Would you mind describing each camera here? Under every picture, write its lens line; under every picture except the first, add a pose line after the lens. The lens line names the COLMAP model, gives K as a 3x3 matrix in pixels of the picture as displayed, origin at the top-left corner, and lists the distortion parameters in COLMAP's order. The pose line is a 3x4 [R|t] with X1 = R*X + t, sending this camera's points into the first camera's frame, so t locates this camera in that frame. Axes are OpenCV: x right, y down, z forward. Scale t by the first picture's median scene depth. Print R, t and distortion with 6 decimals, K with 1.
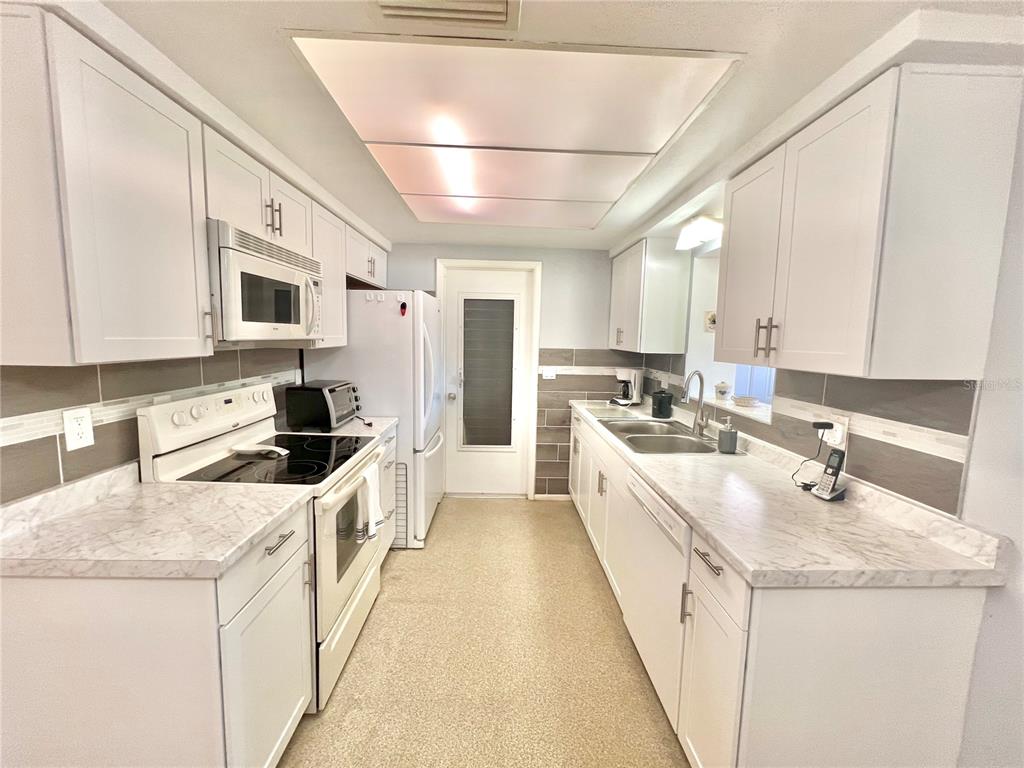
lens RADIAL K [[410.2, 0, 511.1], [0, 410.2, 379.8], [0, 0, 1]] dist [-0.003453, 0.001196]
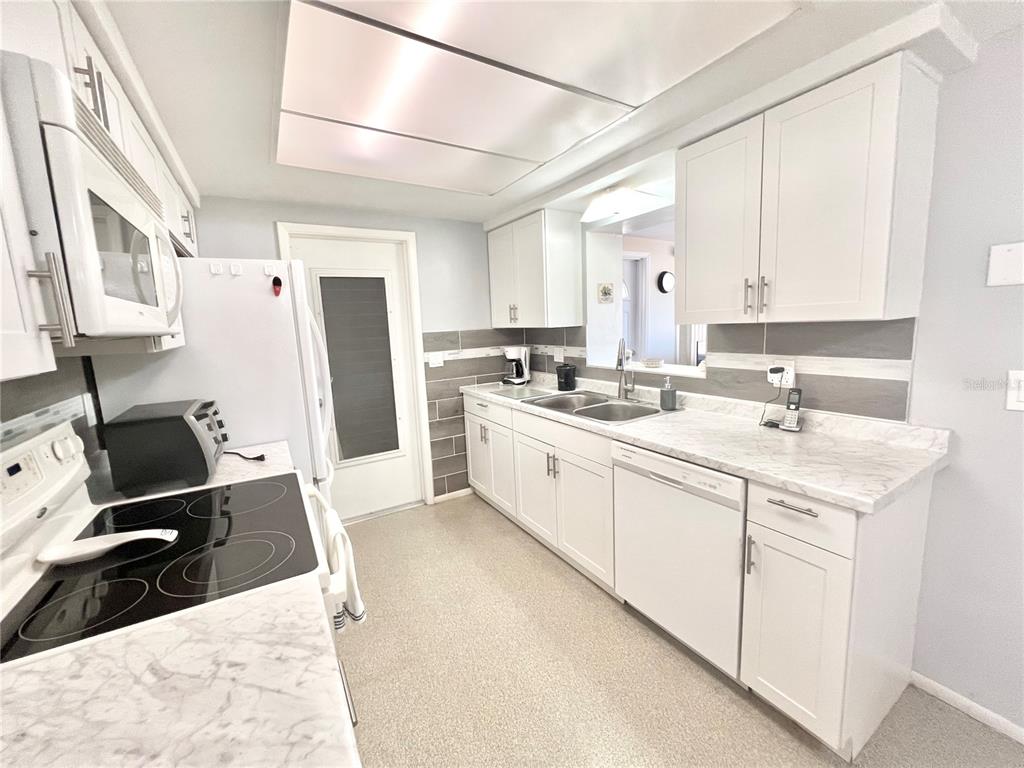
lens RADIAL K [[410.2, 0, 510.8], [0, 410.2, 379.0], [0, 0, 1]] dist [-0.003453, 0.001196]
pose [[0.867878, -0.127059, 0.480254, -0.319036], [0.113709, 0.991882, 0.056933, -0.011901], [-0.483589, 0.005198, 0.875280, 0.229664]]
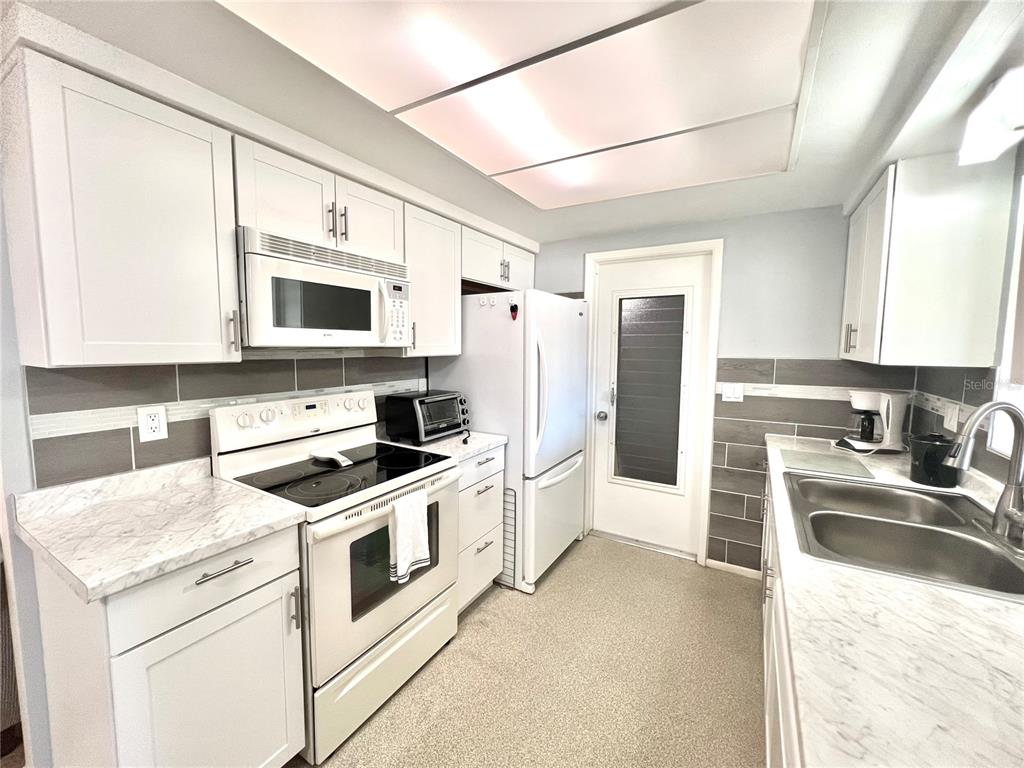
lens RADIAL K [[410.2, 0, 511.0], [0, 410.2, 380.9], [0, 0, 1]] dist [-0.003453, 0.001196]
pose [[0.846398, 0.028609, -0.531782, 0.232573], [-0.043416, 0.998939, -0.015361, -0.015385], [0.530779, 0.036089, 0.846742, 0.310814]]
